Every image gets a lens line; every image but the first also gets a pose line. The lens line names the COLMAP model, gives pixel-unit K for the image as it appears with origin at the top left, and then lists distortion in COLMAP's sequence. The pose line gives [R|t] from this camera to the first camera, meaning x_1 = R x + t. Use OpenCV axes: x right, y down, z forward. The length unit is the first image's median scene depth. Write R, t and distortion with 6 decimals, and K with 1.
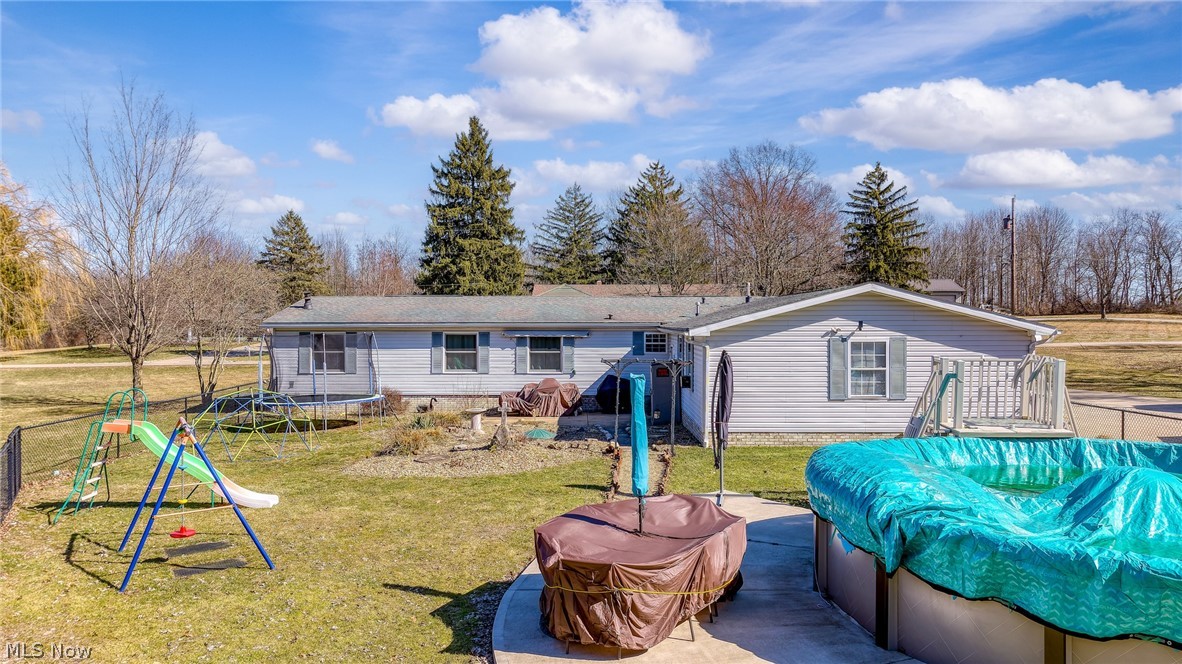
lens RADIAL K [[815.4, 0, 591.0], [0, 815.4, 332.0], [0, 0, 1]] dist [-0.003511, -0.000078]
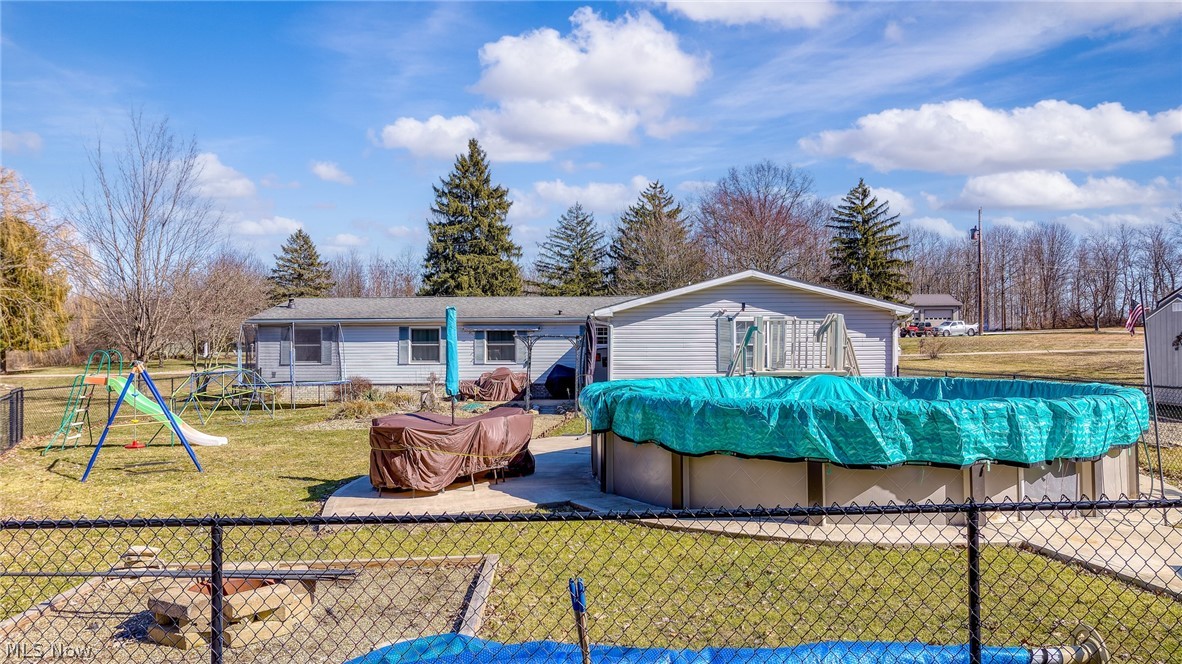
lens RADIAL K [[815.4, 0, 591.0], [0, 815.4, 332.0], [0, 0, 1]] dist [-0.003511, -0.000078]
pose [[0.999644, -0.004333, -0.026313, 0.048371], [0.003598, 0.999604, -0.027909, 0.019683], [0.026423, 0.027804, 0.999264, -0.052137]]
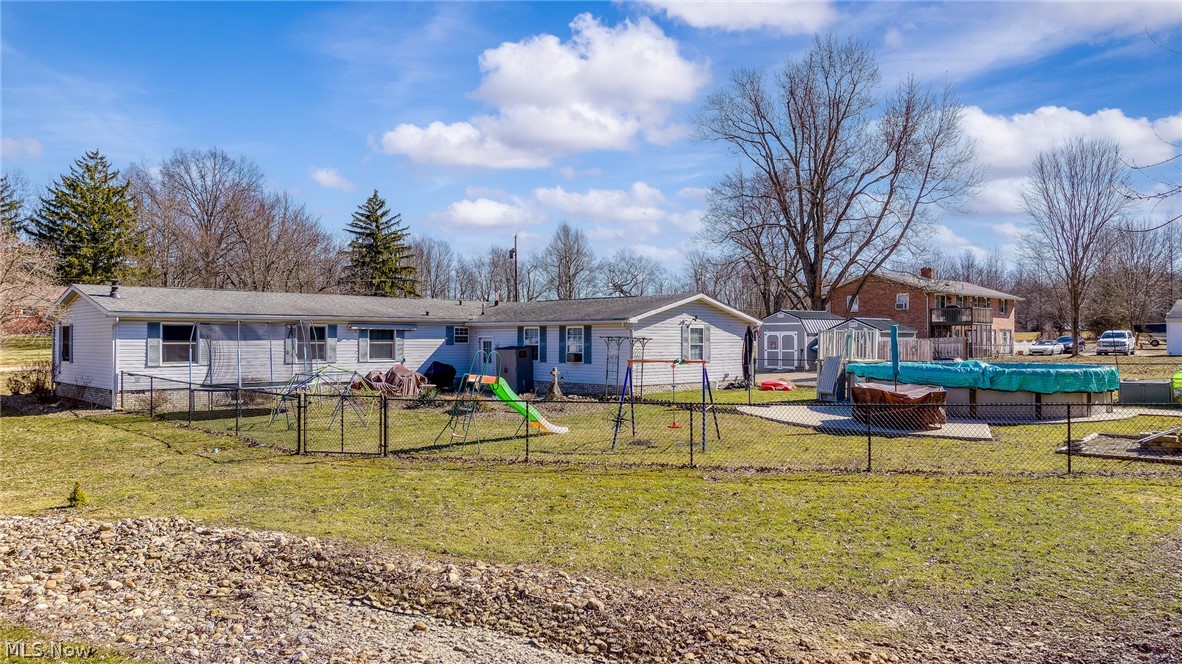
lens RADIAL K [[815.4, 0, 591.0], [0, 815.4, 332.0], [0, 0, 1]] dist [-0.003511, -0.000078]
pose [[0.701553, 0.007325, 0.712579, -0.337951], [0.007469, 0.999817, -0.017631, 0.016123], [-0.712578, 0.017691, 0.701370, -0.007752]]
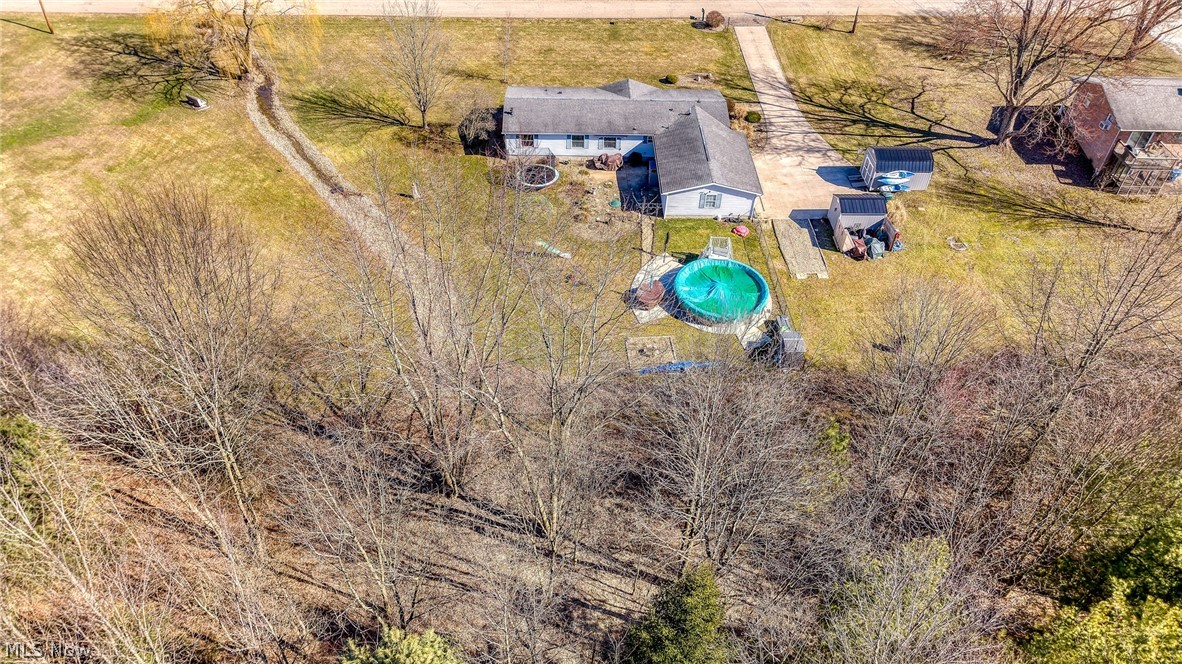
lens RADIAL K [[815.4, 0, 591.0], [0, 815.4, 332.0], [0, 0, 1]] dist [-0.003511, -0.000078]
pose [[0.998769, 0.001272, 0.049582, -0.124766], [-0.033726, 0.750396, 0.660127, -0.633436], [-0.036366, -0.660987, 0.749516, -0.696973]]
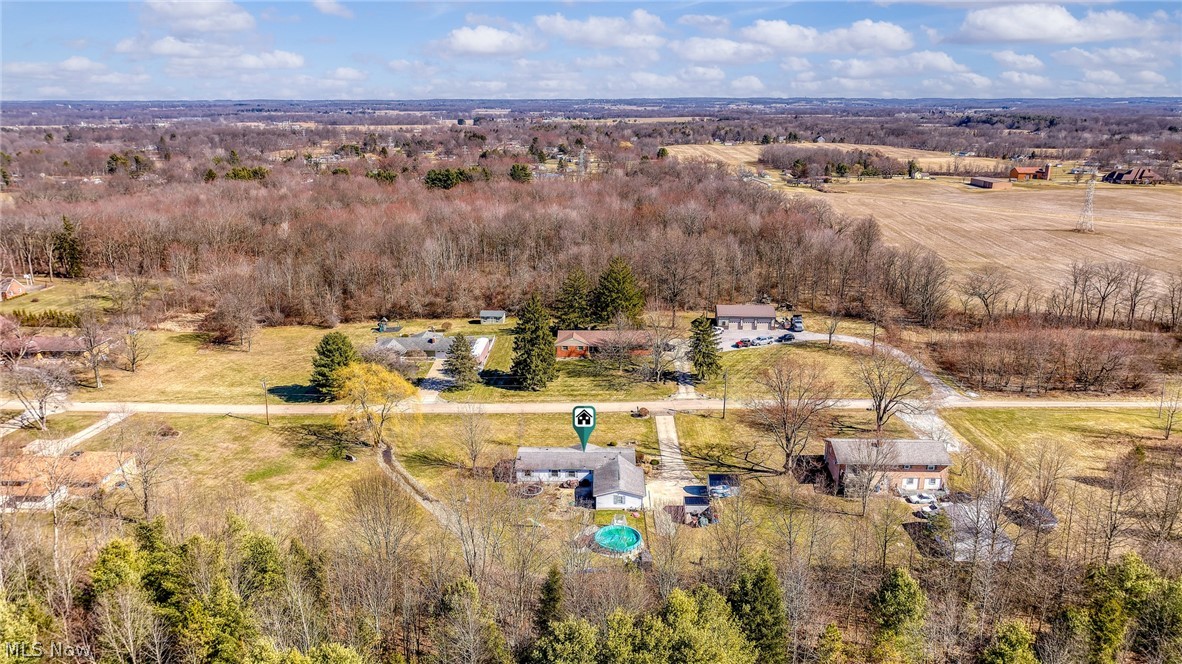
lens RADIAL K [[893.4, 0, 591.0], [0, 893.4, 332.0], [0, 0, 1]] dist [0.076939, 0.000318]
pose [[0.999919, 0.005536, -0.011493, 0.060424], [-0.002404, 0.966573, 0.256381, -1.113026], [0.012528, -0.256333, 0.966507, -2.039390]]
